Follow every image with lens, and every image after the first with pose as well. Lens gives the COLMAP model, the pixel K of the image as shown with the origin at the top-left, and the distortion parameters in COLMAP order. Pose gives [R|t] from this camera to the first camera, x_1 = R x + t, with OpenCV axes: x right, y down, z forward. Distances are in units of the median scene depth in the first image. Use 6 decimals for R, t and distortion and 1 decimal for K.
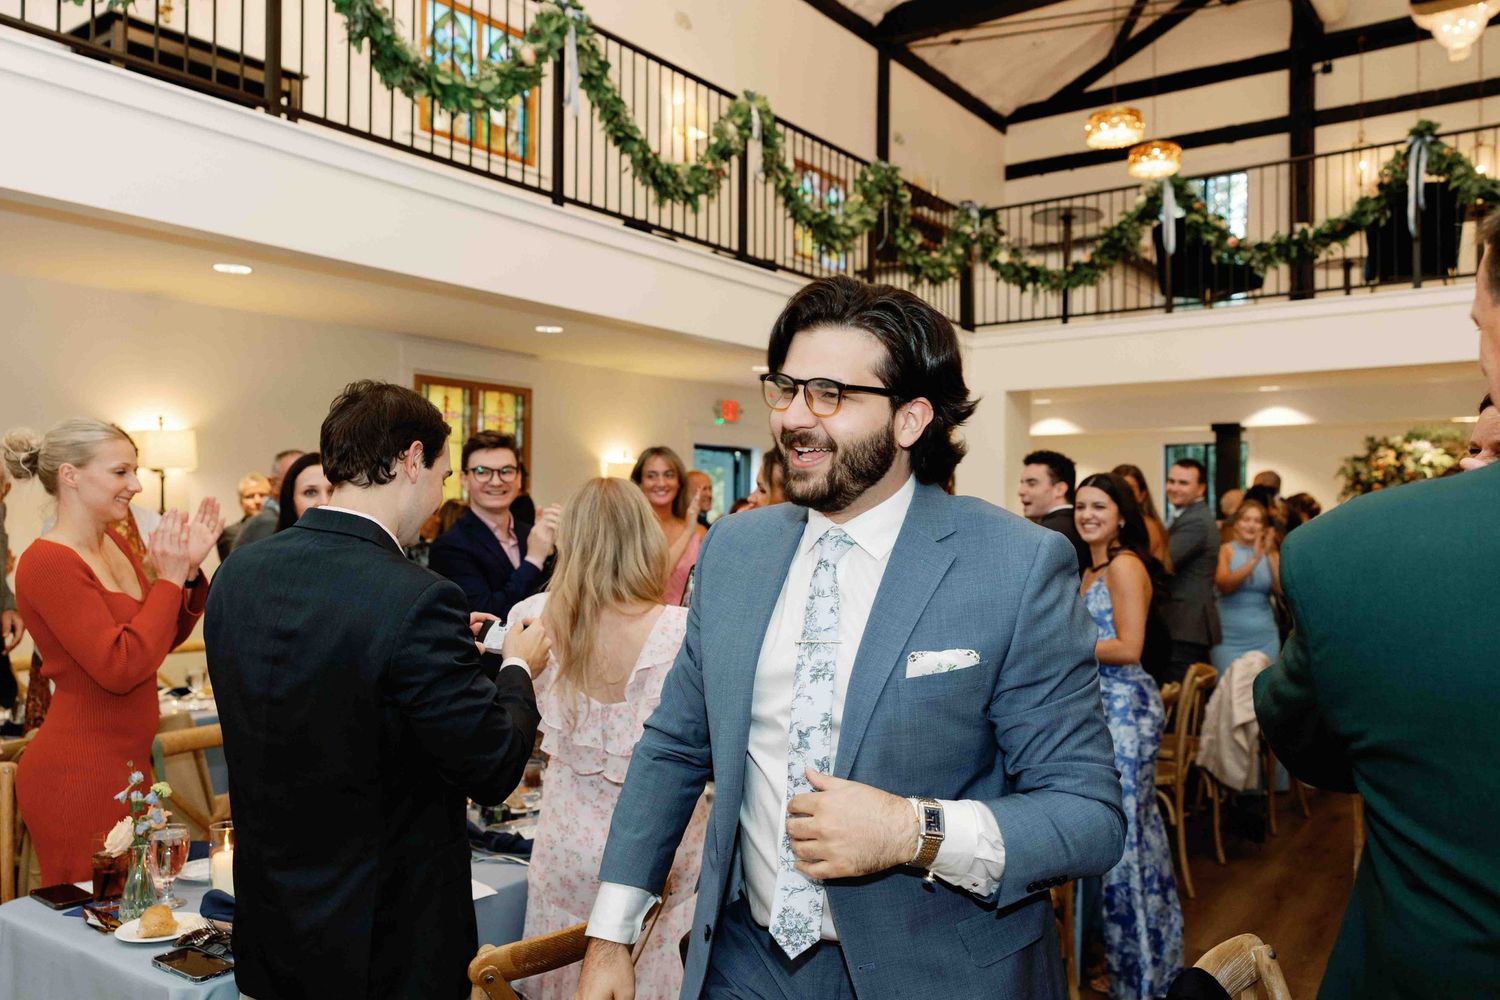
lens RADIAL K [[1143.3, 0, 750.0], [0, 1143.3, 500.0], [0, 0, 1]] dist [0.002195, -0.001375]
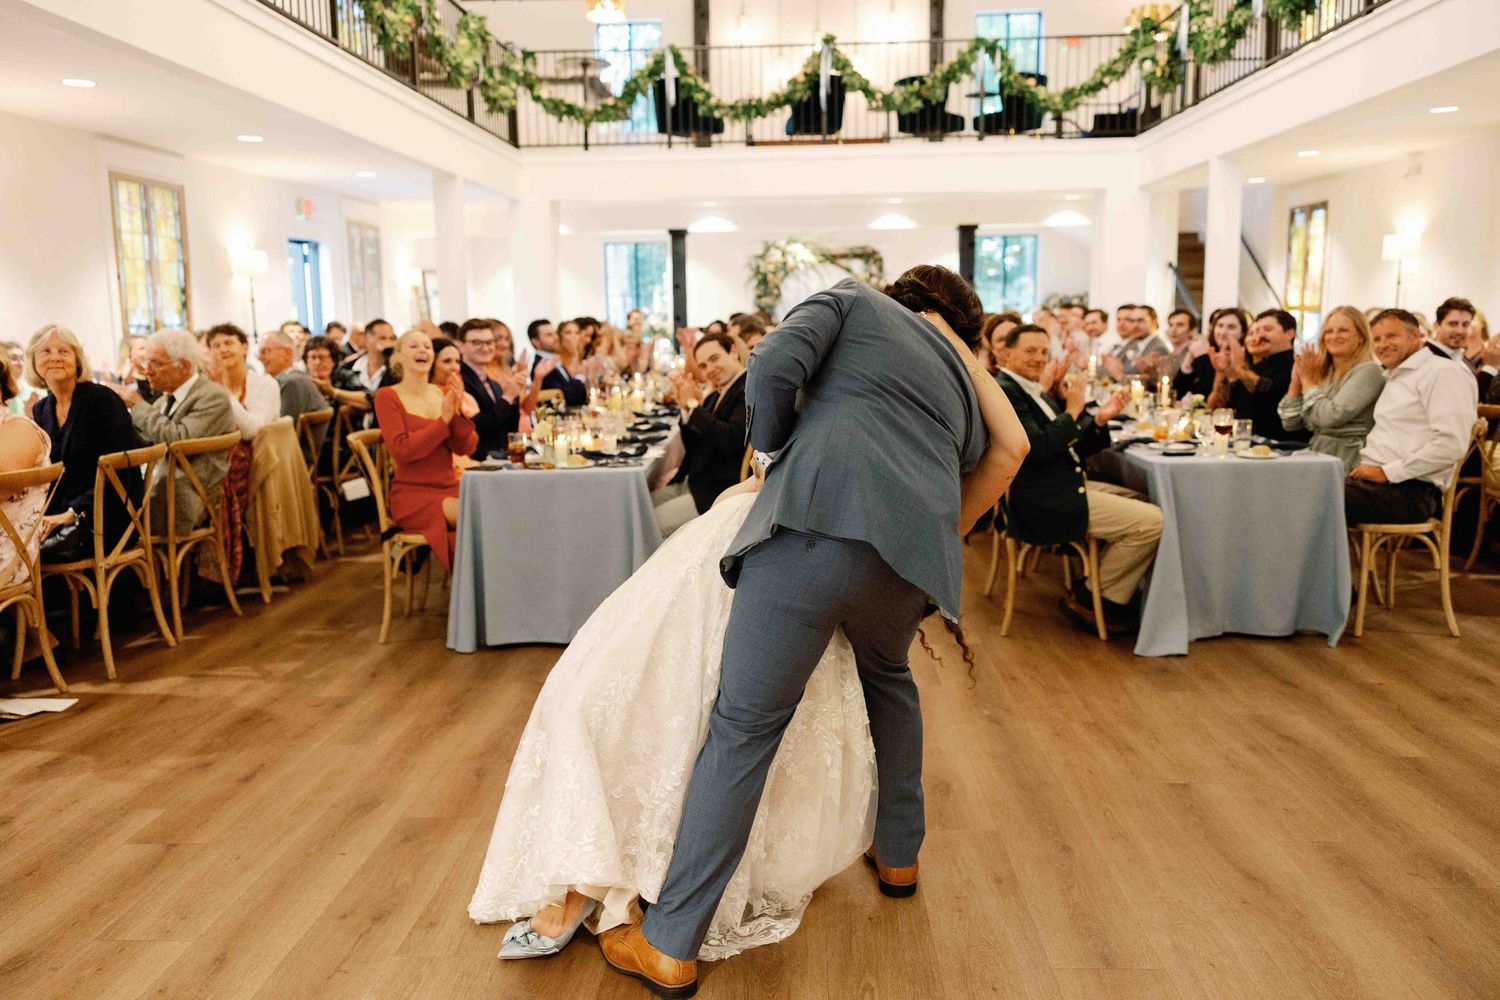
lens RADIAL K [[1143.3, 0, 750.0], [0, 1143.3, 500.0], [0, 0, 1]] dist [0.002195, -0.001375]
pose [[0.832456, -0.107241, 0.543615, -0.334278], [0.011164, 0.984139, 0.177050, 0.012288], [-0.553979, -0.141318, 0.820449, -0.245347]]
